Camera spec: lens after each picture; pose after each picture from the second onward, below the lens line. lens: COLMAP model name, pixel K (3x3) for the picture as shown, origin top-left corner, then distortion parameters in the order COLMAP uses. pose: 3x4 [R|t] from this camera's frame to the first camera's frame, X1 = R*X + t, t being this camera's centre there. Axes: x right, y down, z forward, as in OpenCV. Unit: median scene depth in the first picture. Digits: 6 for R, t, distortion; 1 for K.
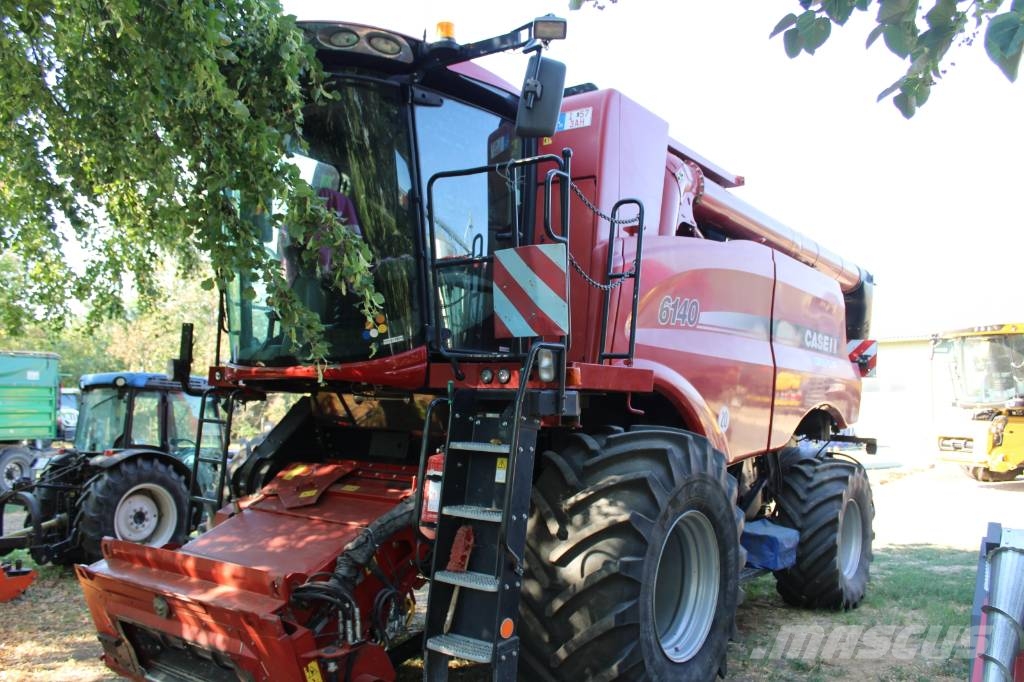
lens RADIAL K [[884.2, 0, 512.0], [0, 884.2, 341.0], [0, 0, 1]] dist [-0.164178, 0.159552]
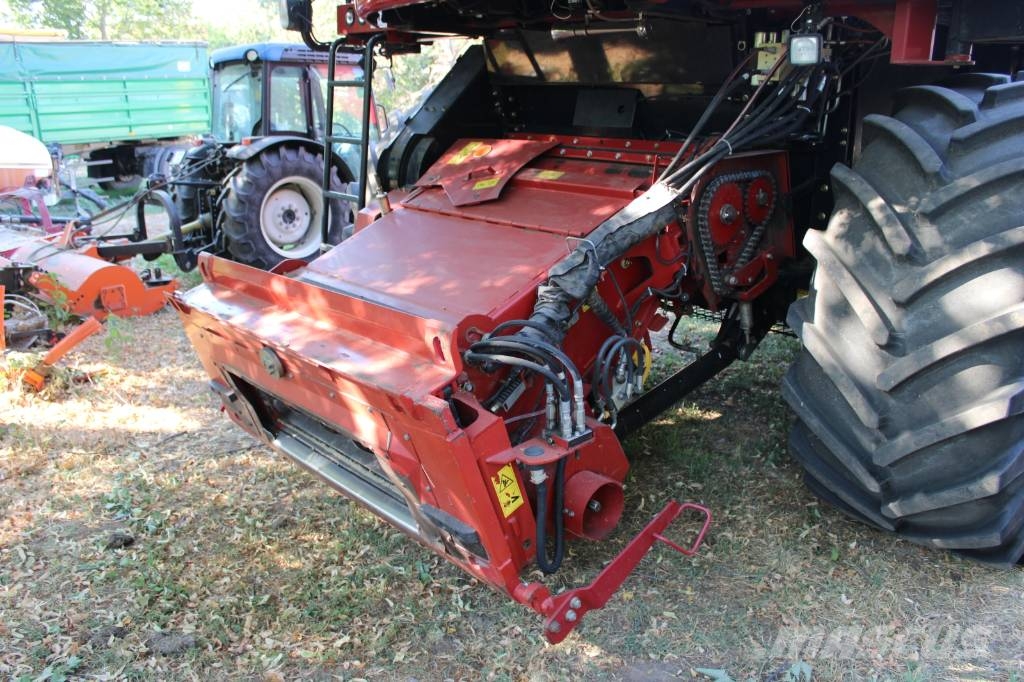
lens RADIAL K [[884.2, 0, 512.0], [0, 884.2, 341.0], [0, 0, 1]] dist [-0.164178, 0.159552]
pose [[0.982156, 0.032420, -0.185254, -0.050748], [0.032846, 0.940322, 0.338697, 0.036116], [0.185179, -0.338738, 0.922478, 0.203441]]
